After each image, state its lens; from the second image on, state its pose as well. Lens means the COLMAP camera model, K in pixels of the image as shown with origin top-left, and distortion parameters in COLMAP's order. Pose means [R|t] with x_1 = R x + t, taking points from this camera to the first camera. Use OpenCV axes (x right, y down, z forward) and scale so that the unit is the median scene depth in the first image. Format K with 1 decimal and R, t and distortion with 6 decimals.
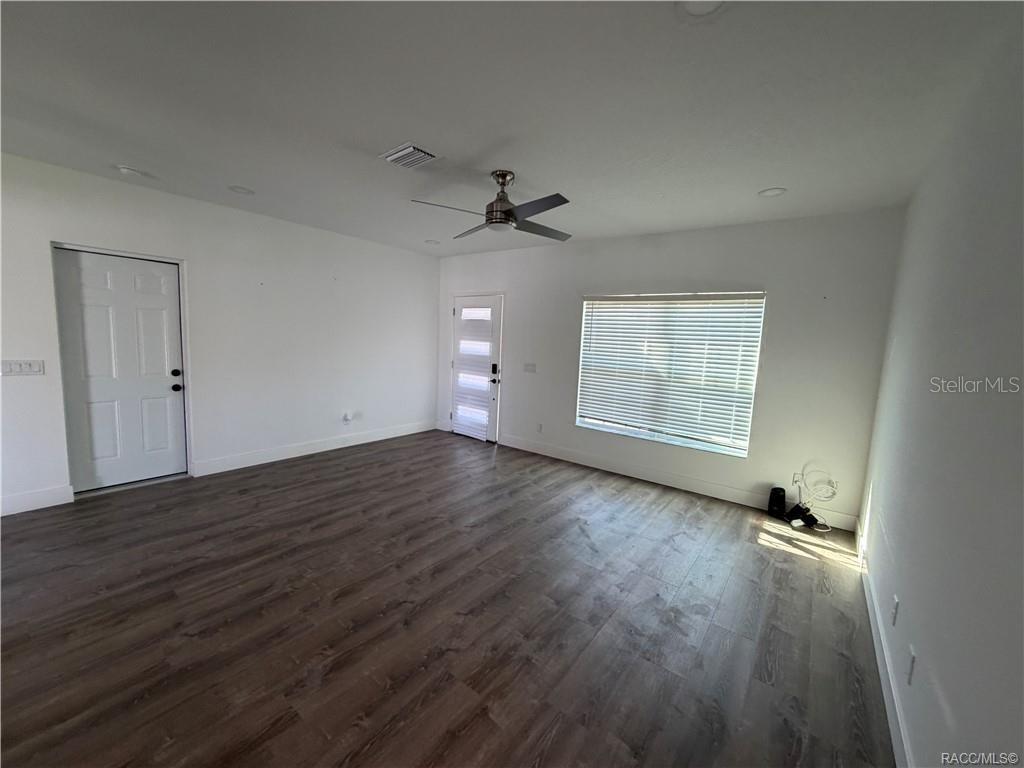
lens RADIAL K [[406.5, 0, 510.7], [0, 406.5, 382.9], [0, 0, 1]] dist [0.000380, -0.000135]
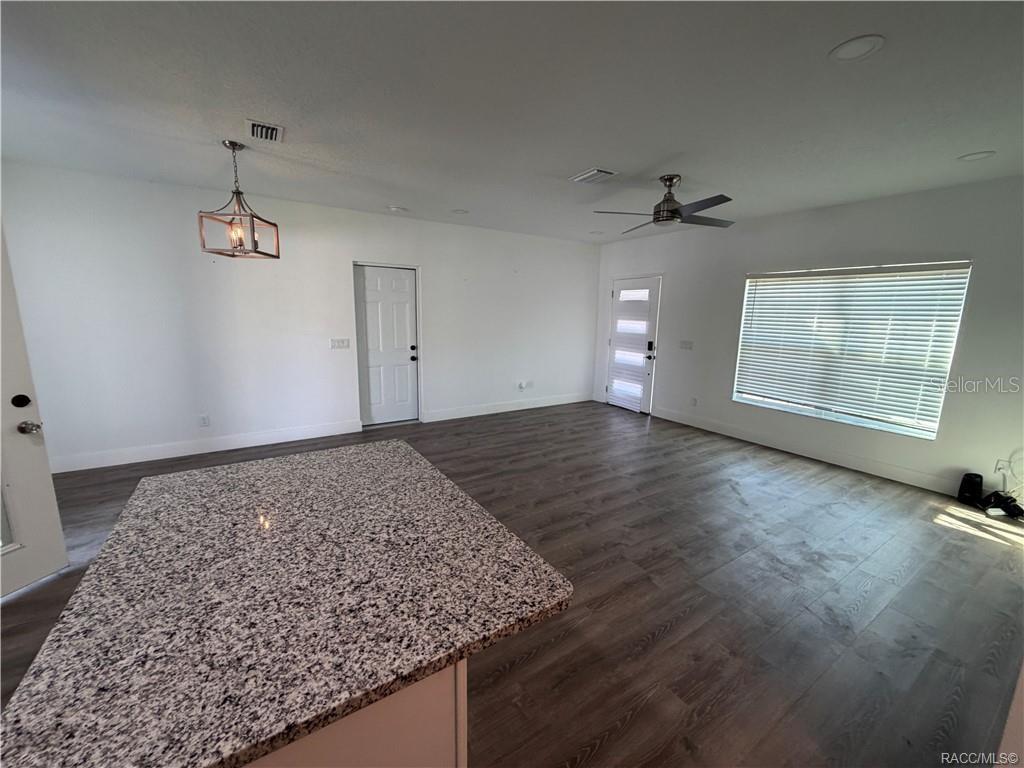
lens RADIAL K [[406.5, 0, 510.7], [0, 406.5, 382.9], [0, 0, 1]] dist [0.000380, -0.000135]
pose [[0.939074, 0.032721, -0.342155, -0.025083], [-0.015489, 0.998476, 0.052975, 0.018939], [0.343366, -0.044448, 0.938149, -0.233171]]
